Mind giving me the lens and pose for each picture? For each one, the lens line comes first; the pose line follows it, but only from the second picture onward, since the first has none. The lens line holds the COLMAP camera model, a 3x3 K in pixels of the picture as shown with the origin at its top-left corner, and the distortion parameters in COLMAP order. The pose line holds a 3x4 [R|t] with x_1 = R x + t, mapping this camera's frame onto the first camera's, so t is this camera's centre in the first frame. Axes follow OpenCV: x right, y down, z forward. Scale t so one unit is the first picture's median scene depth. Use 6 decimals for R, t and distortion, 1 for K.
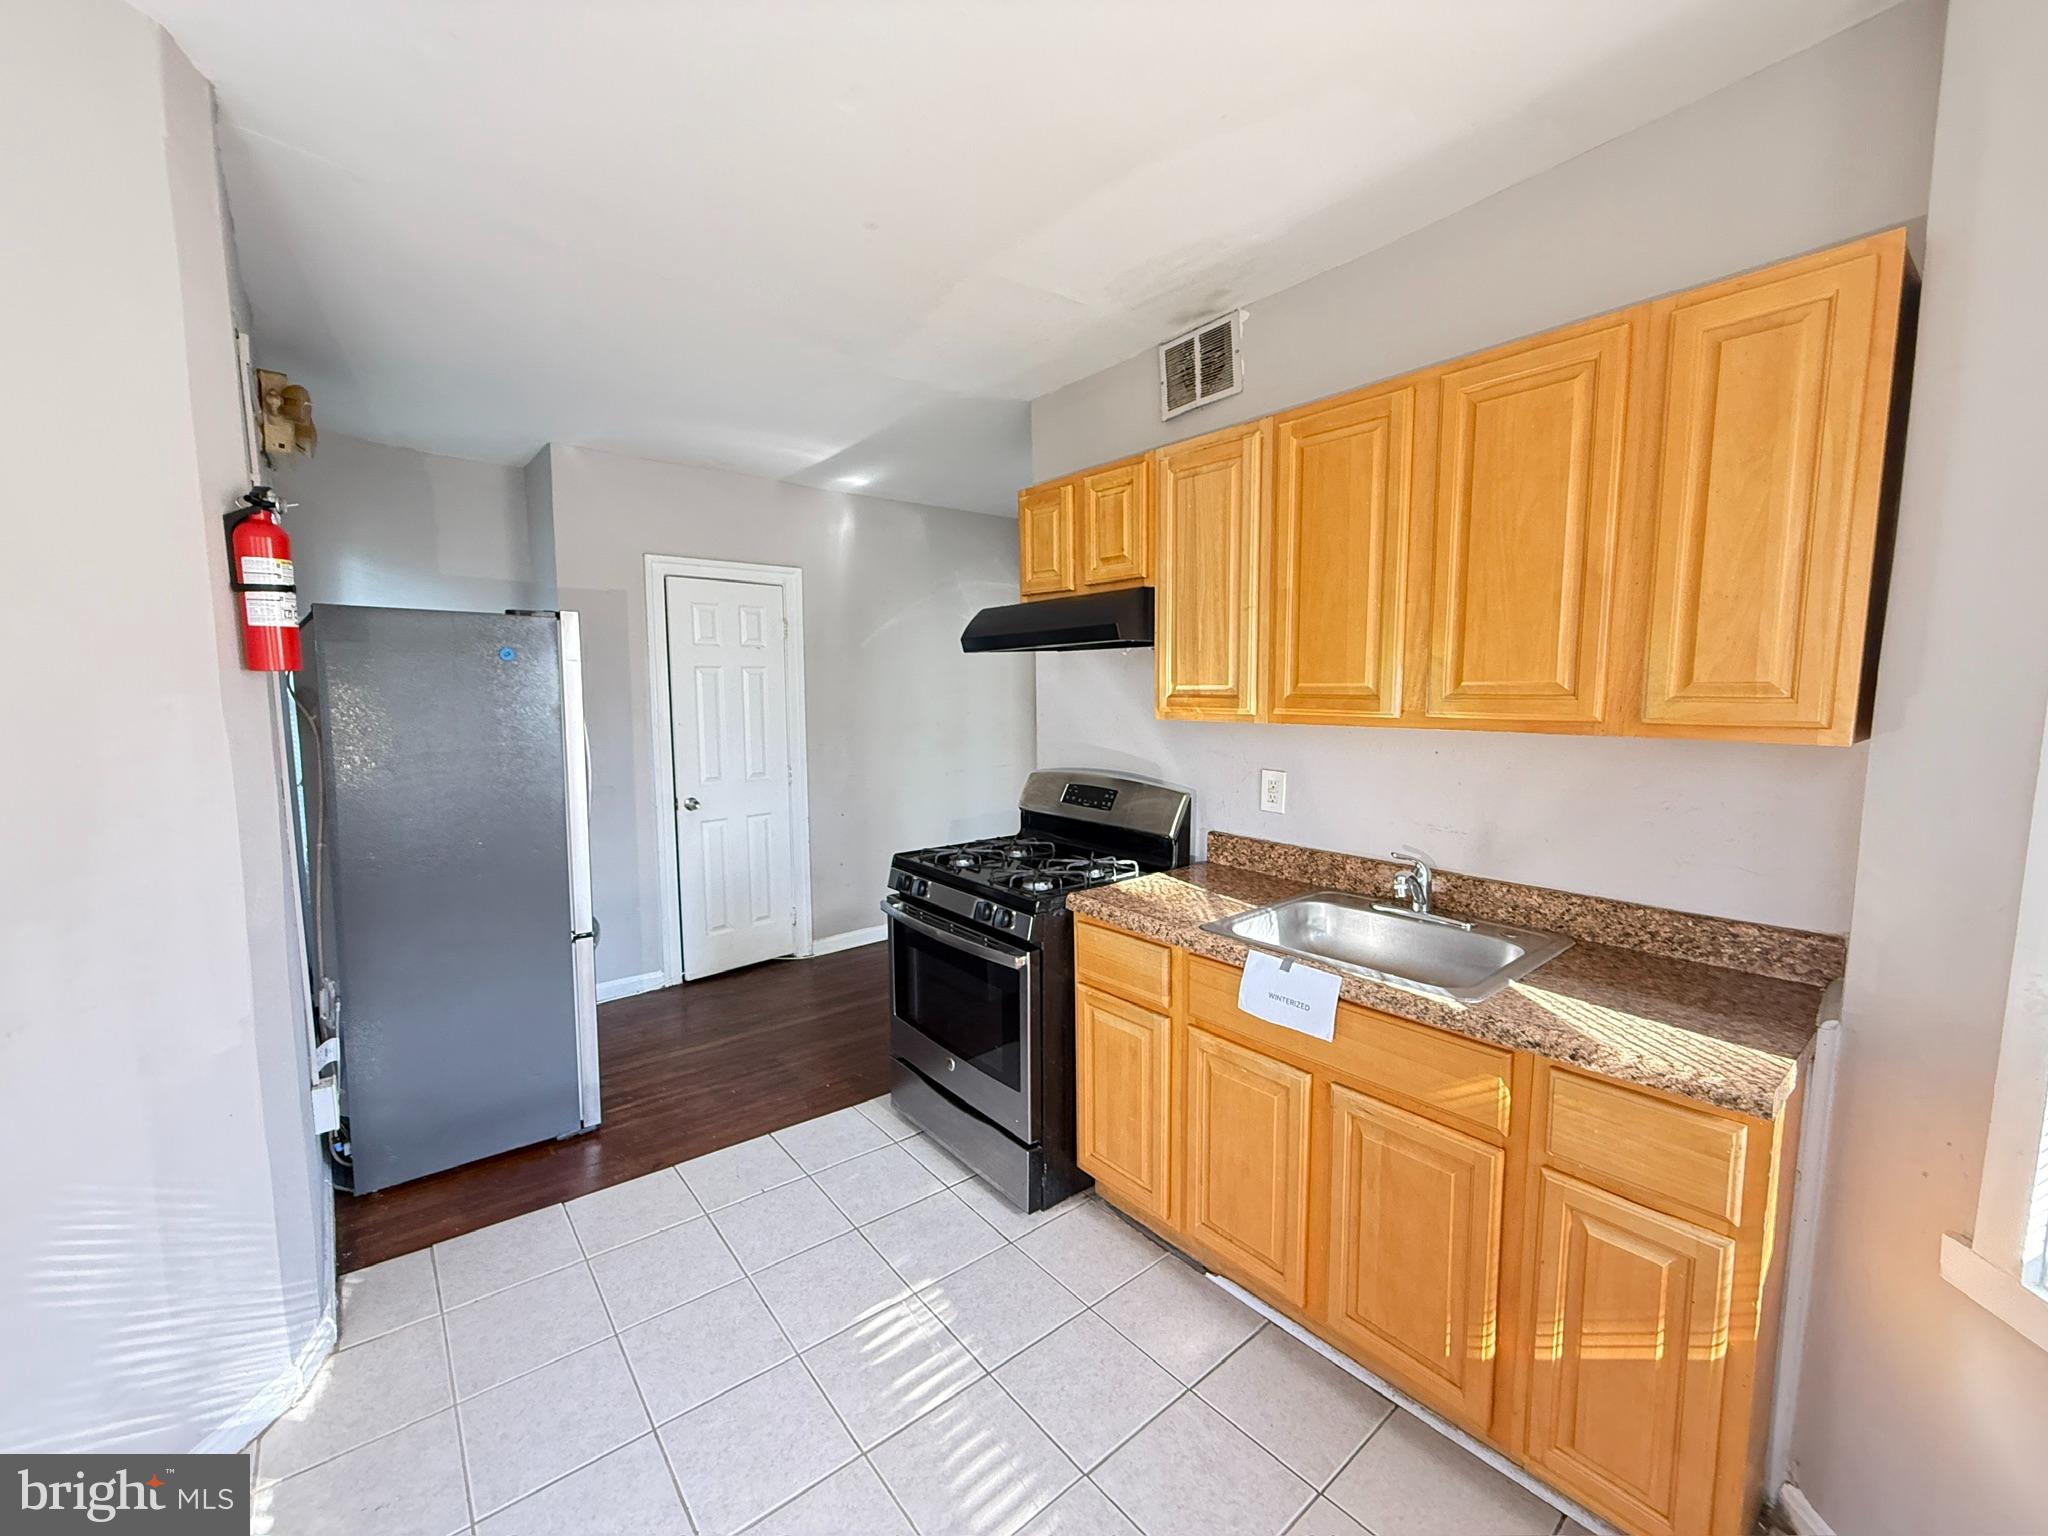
lens RADIAL K [[819.1, 0, 1019.2], [0, 819.1, 772.0], [0, 0, 1]] dist [0.001942, 0.000615]
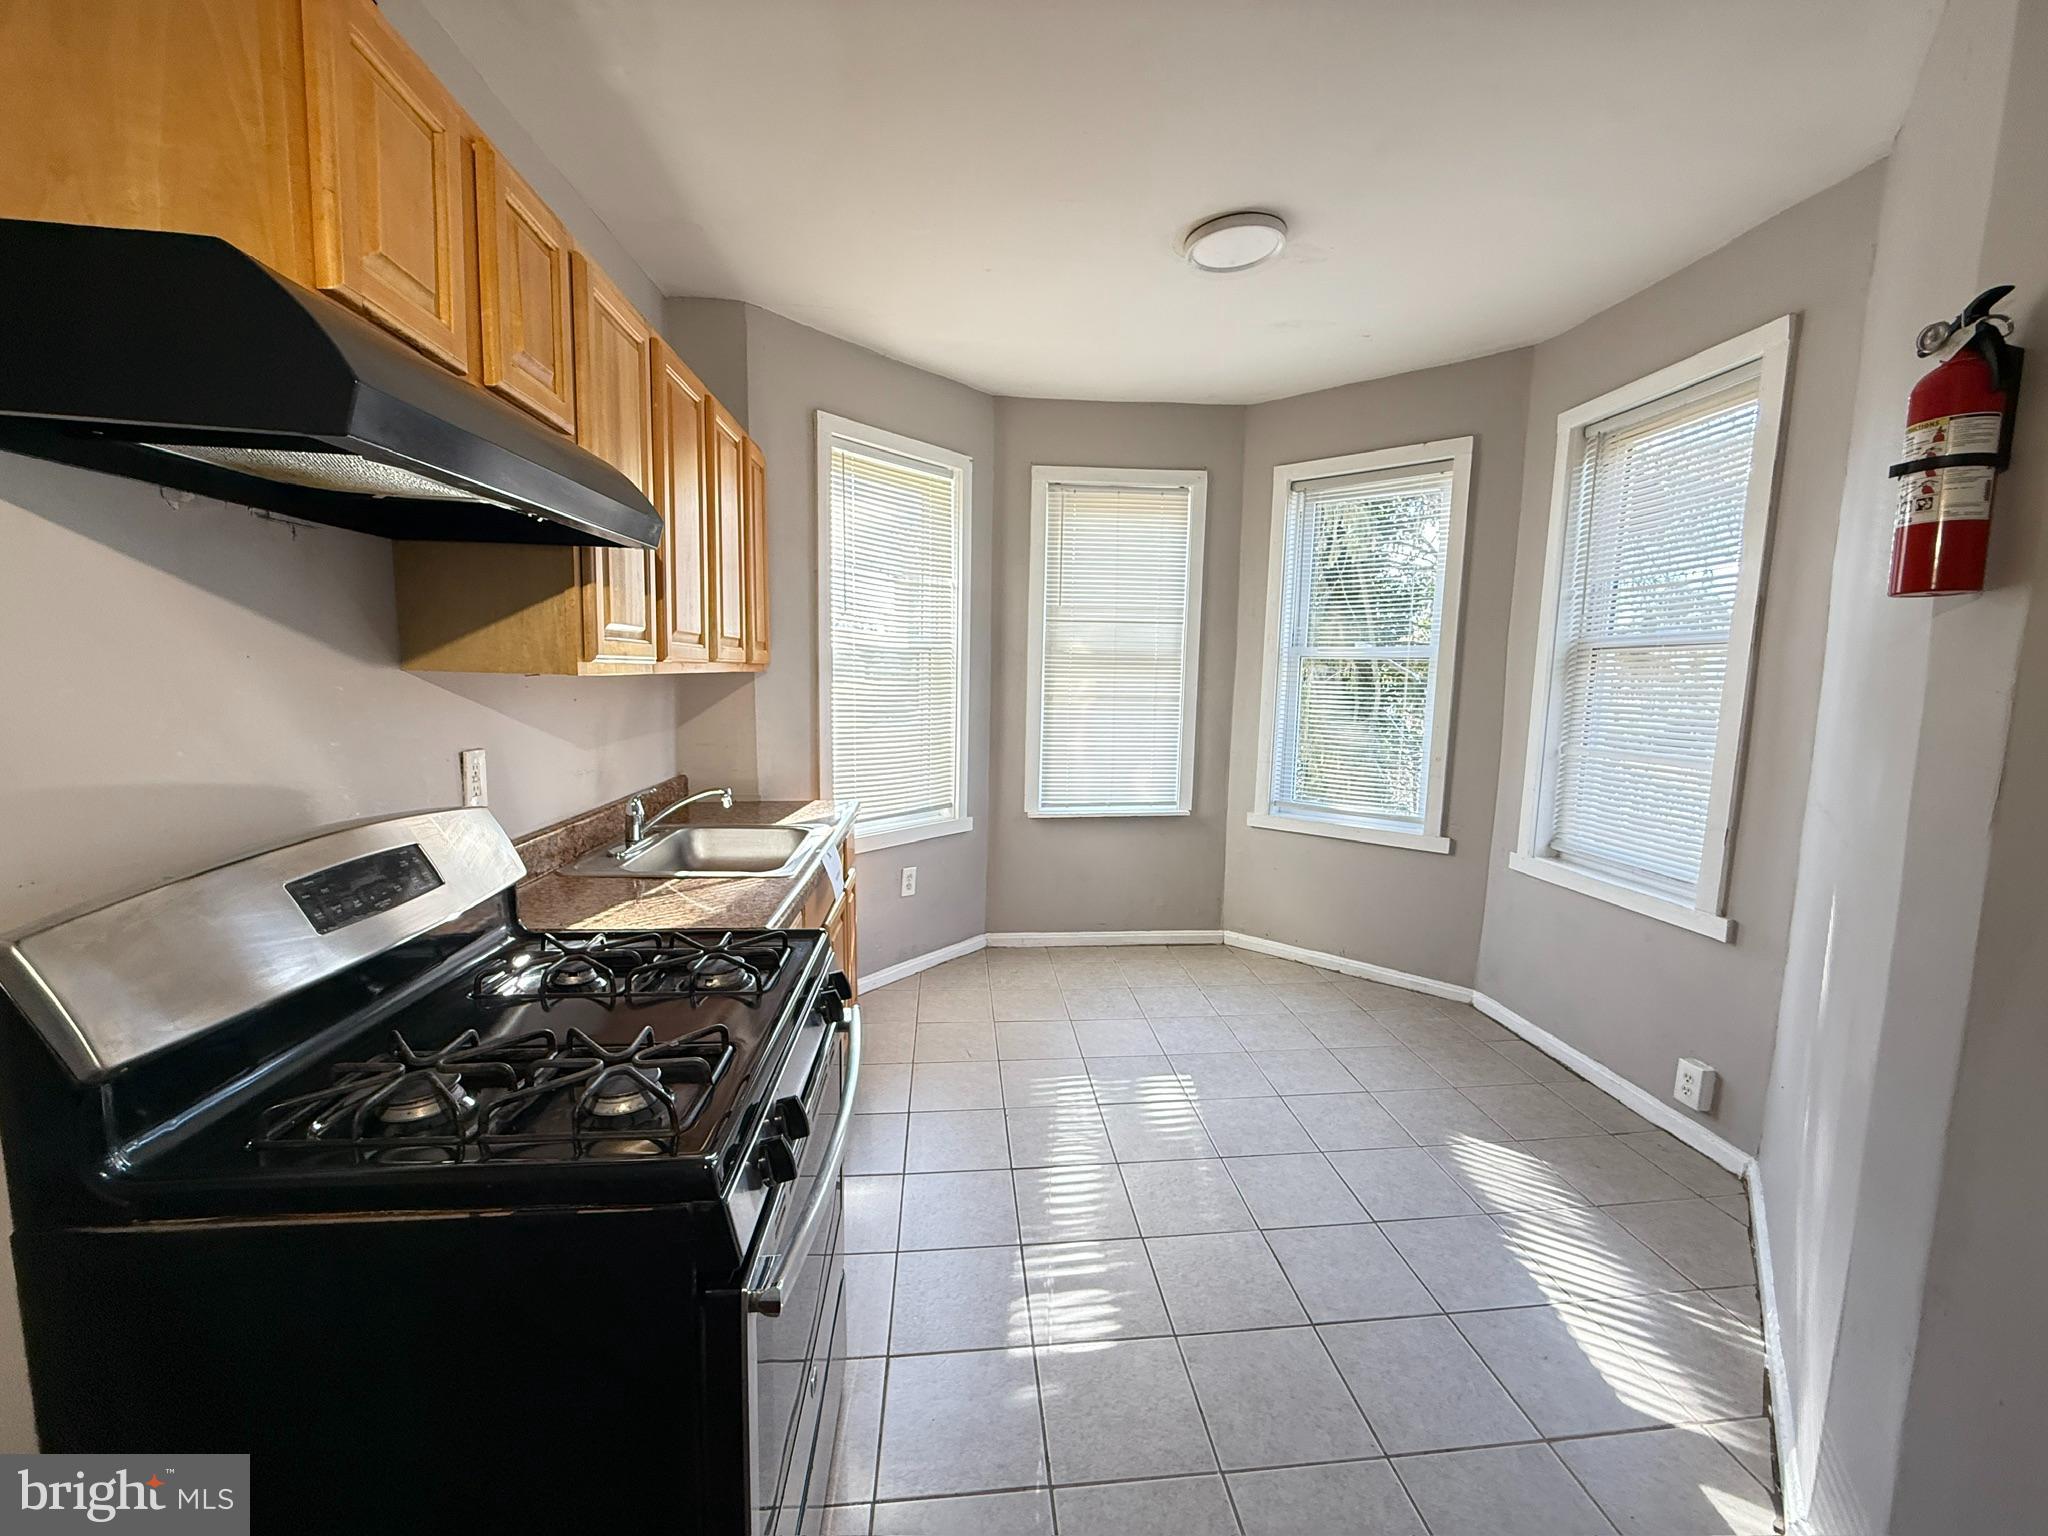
lens RADIAL K [[819.1, 0, 1029.6], [0, 819.1, 754.9], [0, 0, 1]] dist [0.001942, 0.000615]
pose [[-0.829020, -0.066663, 0.555232, -0.518988], [0.047047, 0.981035, 0.188033, -0.116029], [-0.557236, 0.182005, -0.810162, 1.479337]]
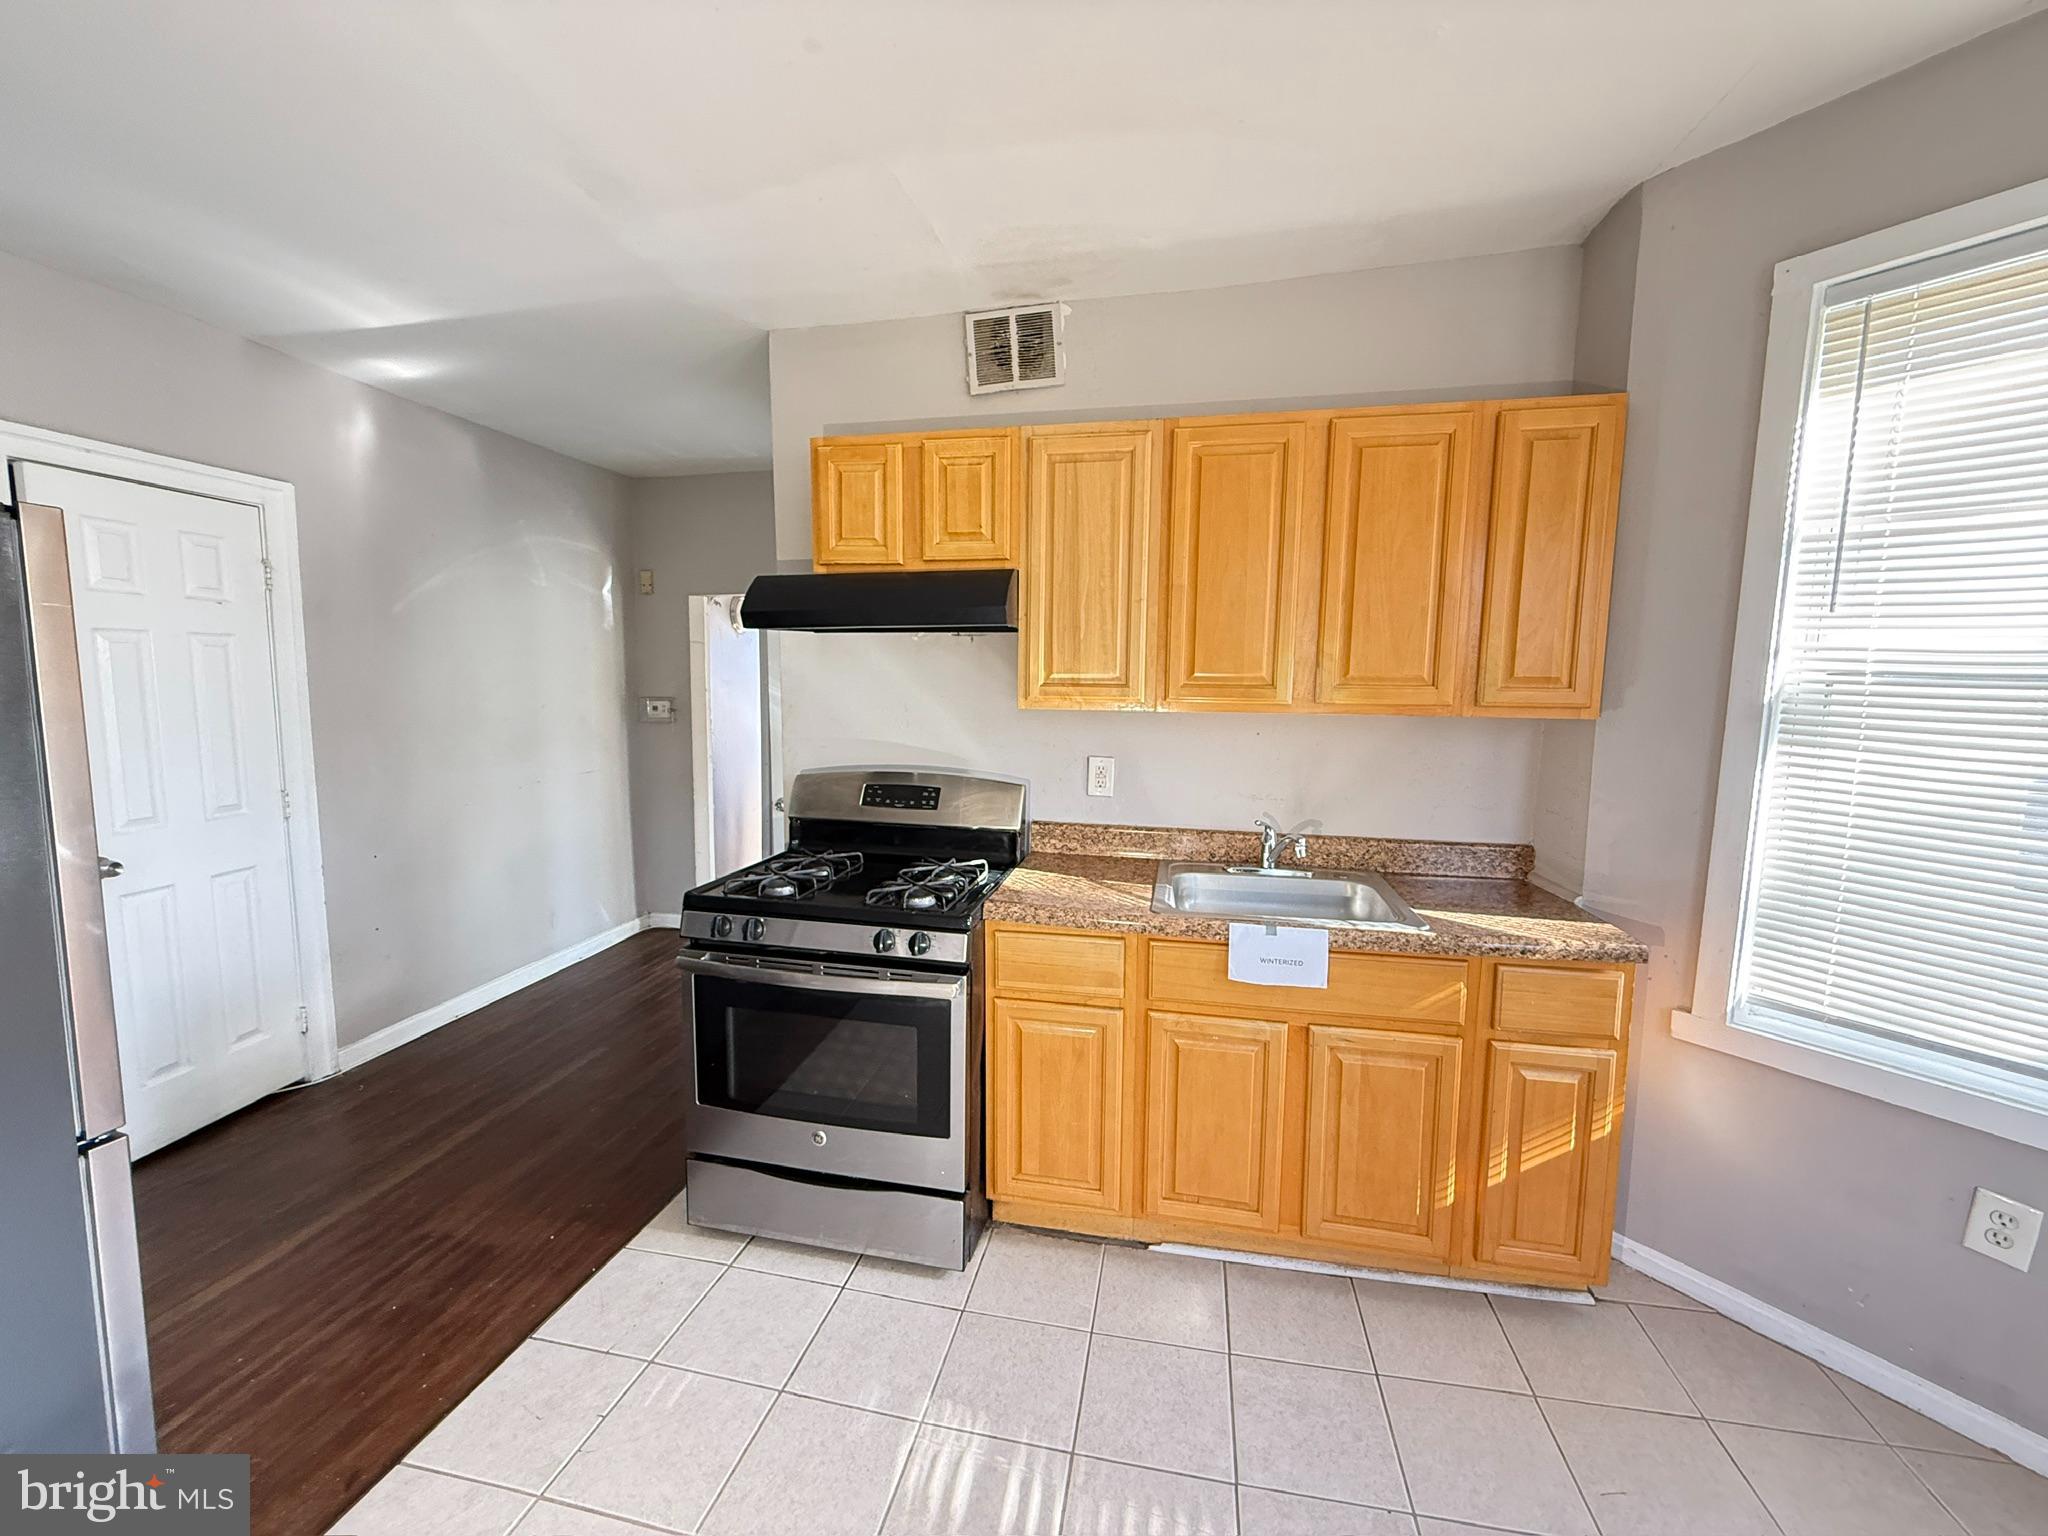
lens RADIAL K [[819.1, 0, 1022.3], [0, 819.1, 770.0], [0, 0, 1]] dist [0.001942, 0.000615]
pose [[0.777161, -0.056818, 0.626732, -0.486868], [0.052671, 0.998294, 0.025189, -0.018733], [-0.627094, 0.013435, 0.778827, 0.281179]]
